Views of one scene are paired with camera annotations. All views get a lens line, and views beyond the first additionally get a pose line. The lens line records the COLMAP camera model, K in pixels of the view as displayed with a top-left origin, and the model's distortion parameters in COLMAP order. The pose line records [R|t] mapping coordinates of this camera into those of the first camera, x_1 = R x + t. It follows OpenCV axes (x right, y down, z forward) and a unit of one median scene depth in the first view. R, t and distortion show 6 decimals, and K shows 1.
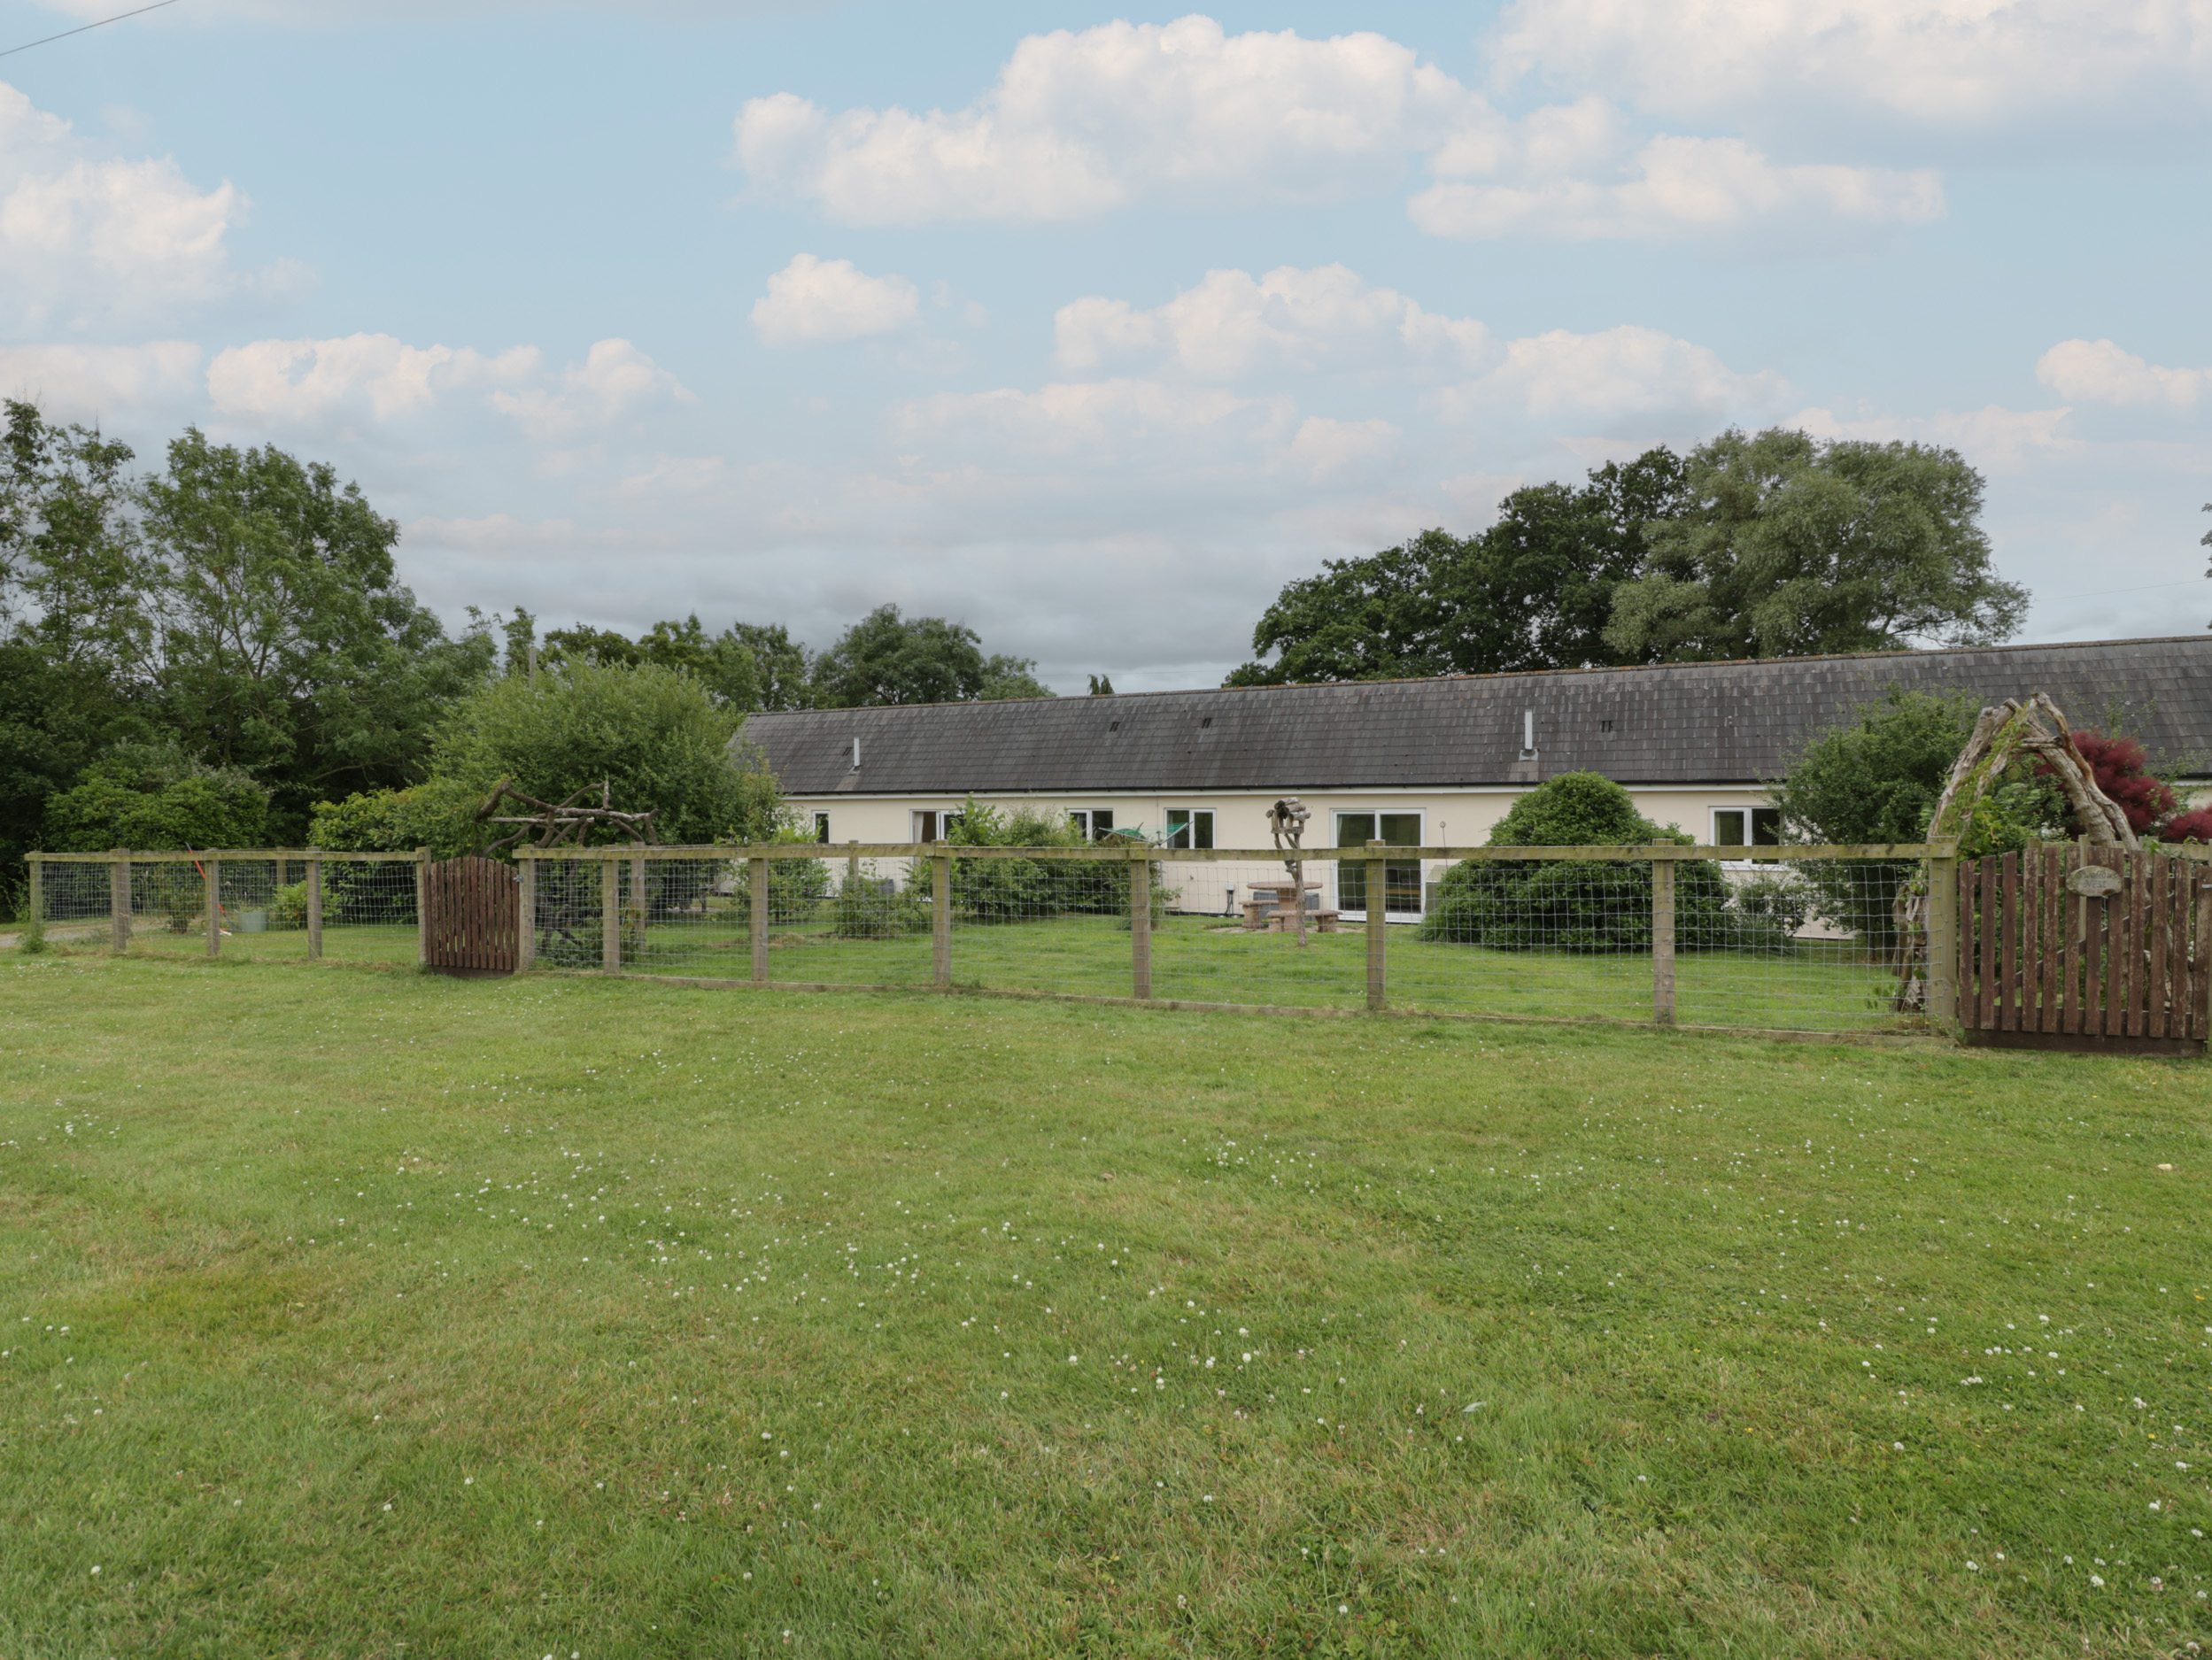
lens RADIAL K [[1147.6, 0, 1118.4], [0, 1147.6, 814.1], [0, 0, 1]] dist [0.000873, -0.015183]
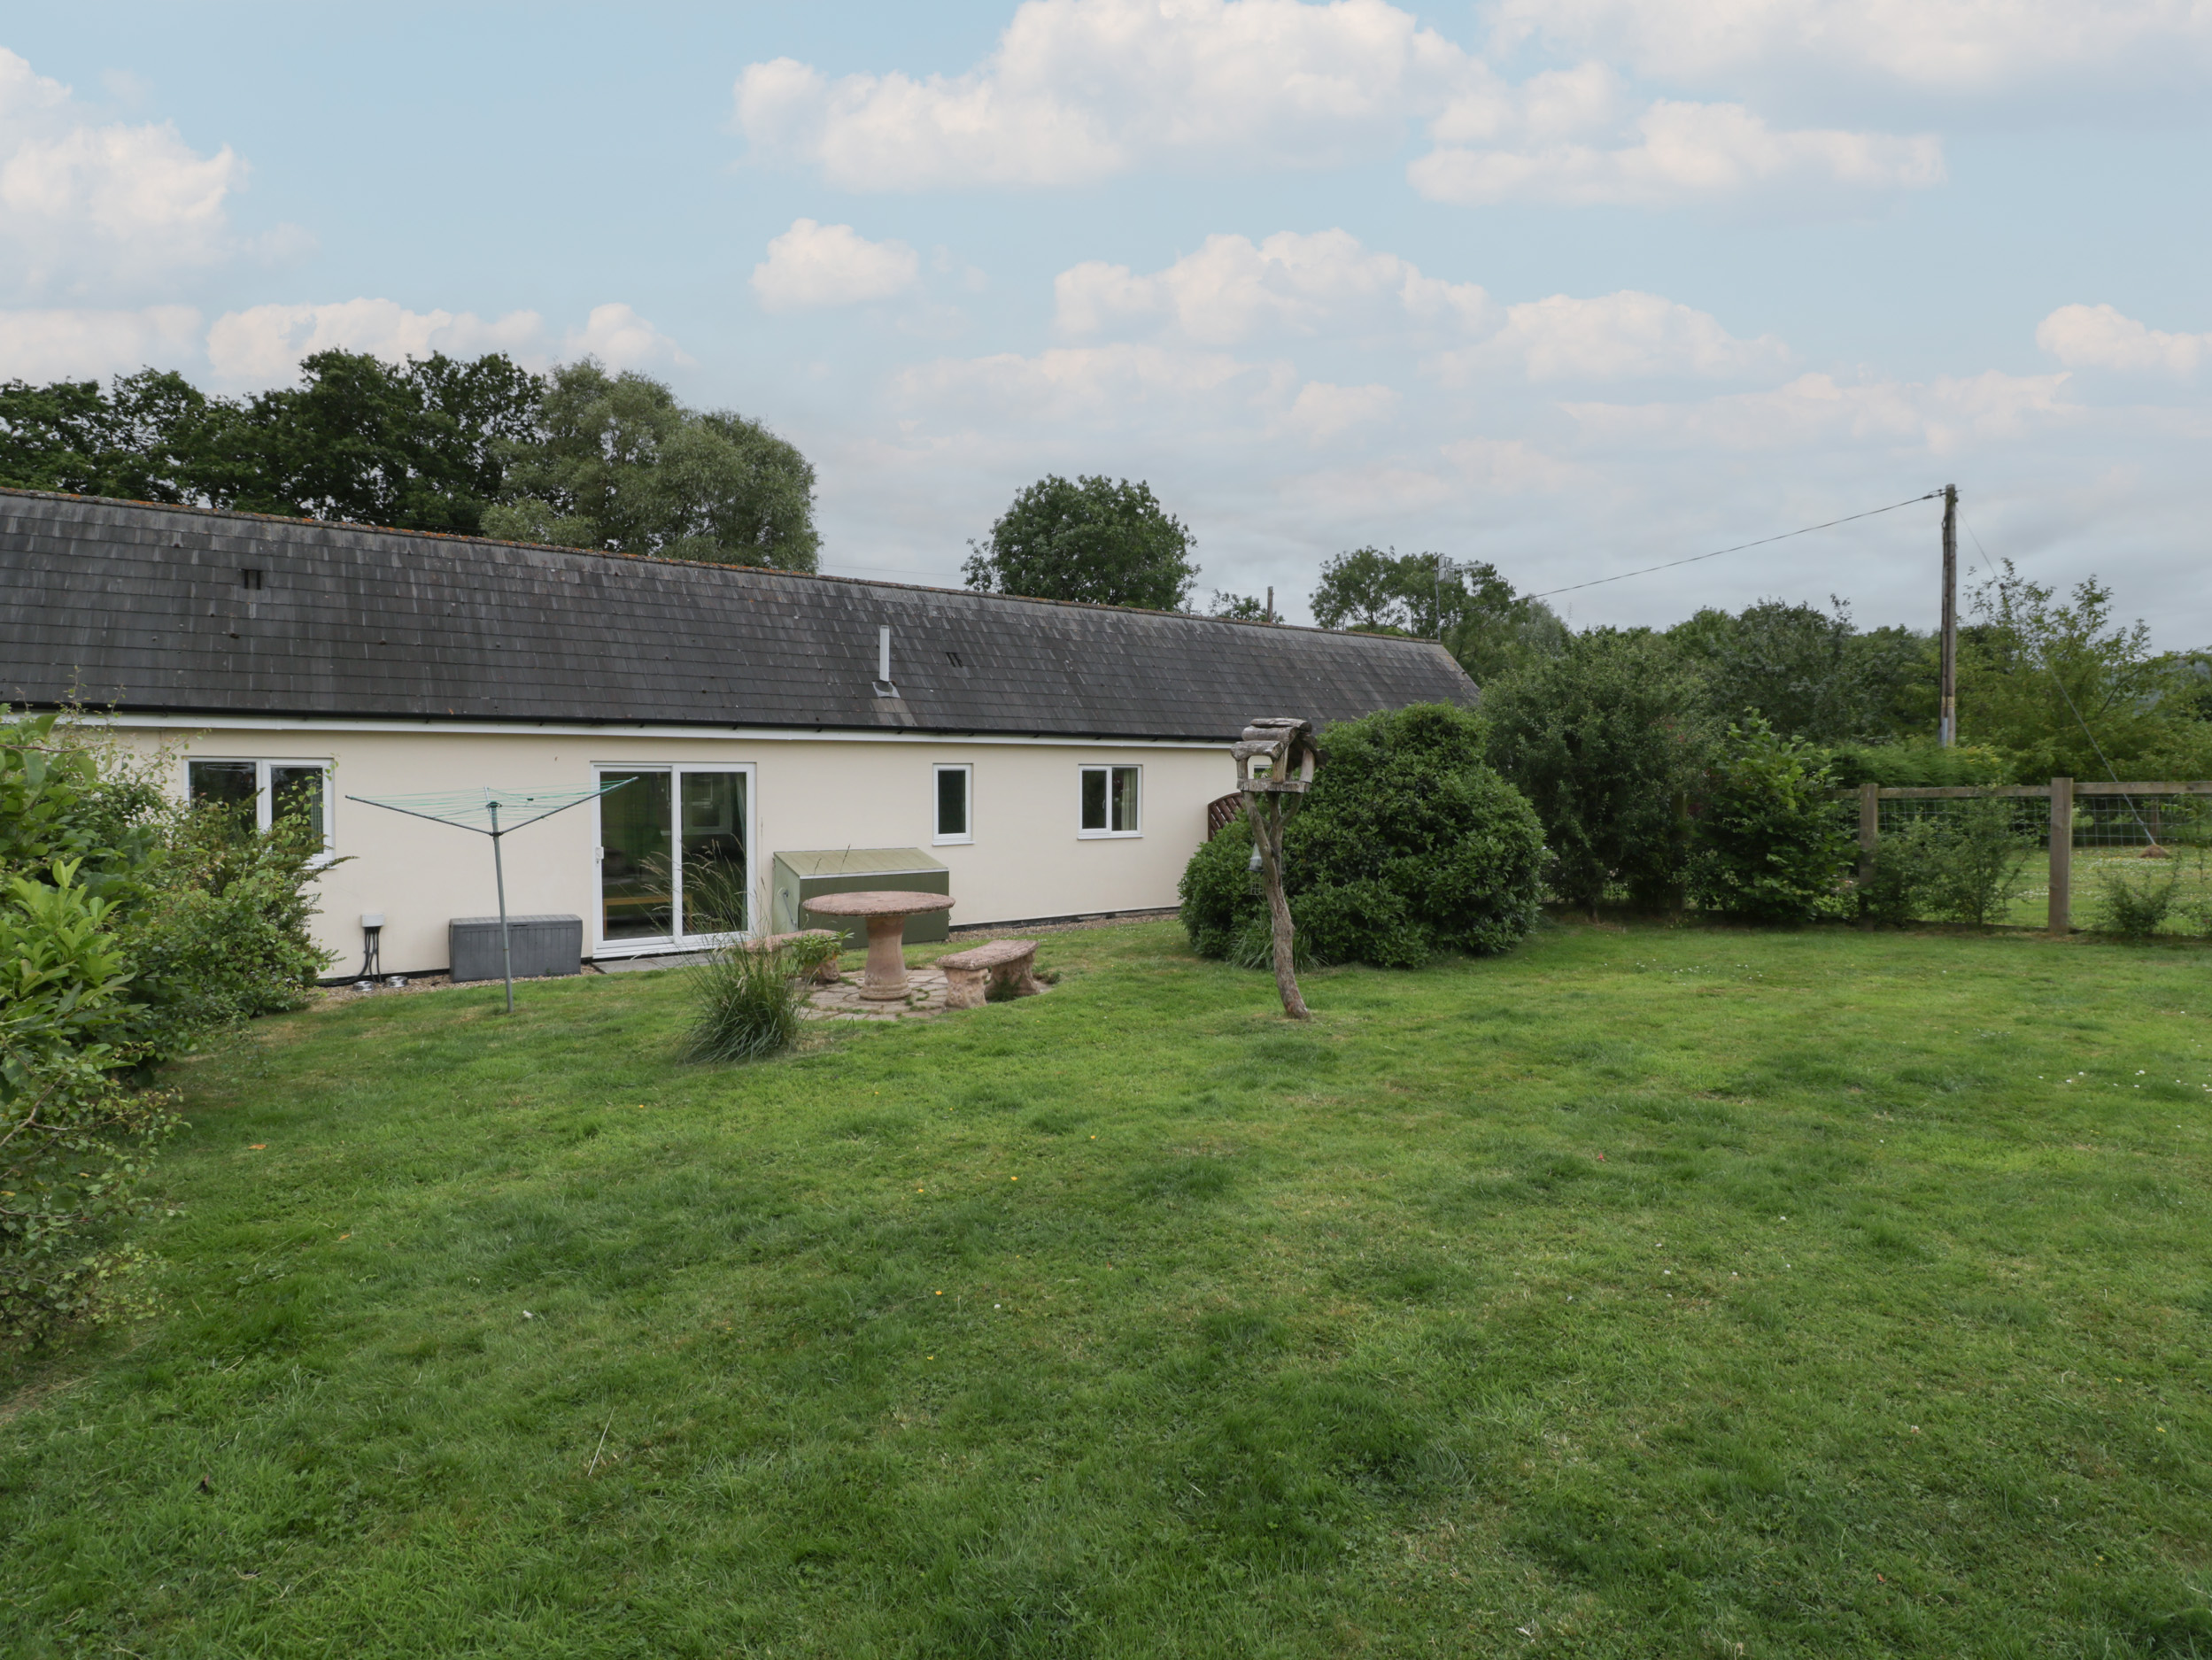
lens RADIAL K [[1147.6, 0, 1118.4], [0, 1147.6, 814.1], [0, 0, 1]] dist [0.000873, -0.015183]
pose [[0.452305, -0.022242, 0.891586, -0.187015], [0.007946, 0.999750, 0.020909, 0.010404], [-0.891828, -0.002372, 0.452368, 0.483696]]
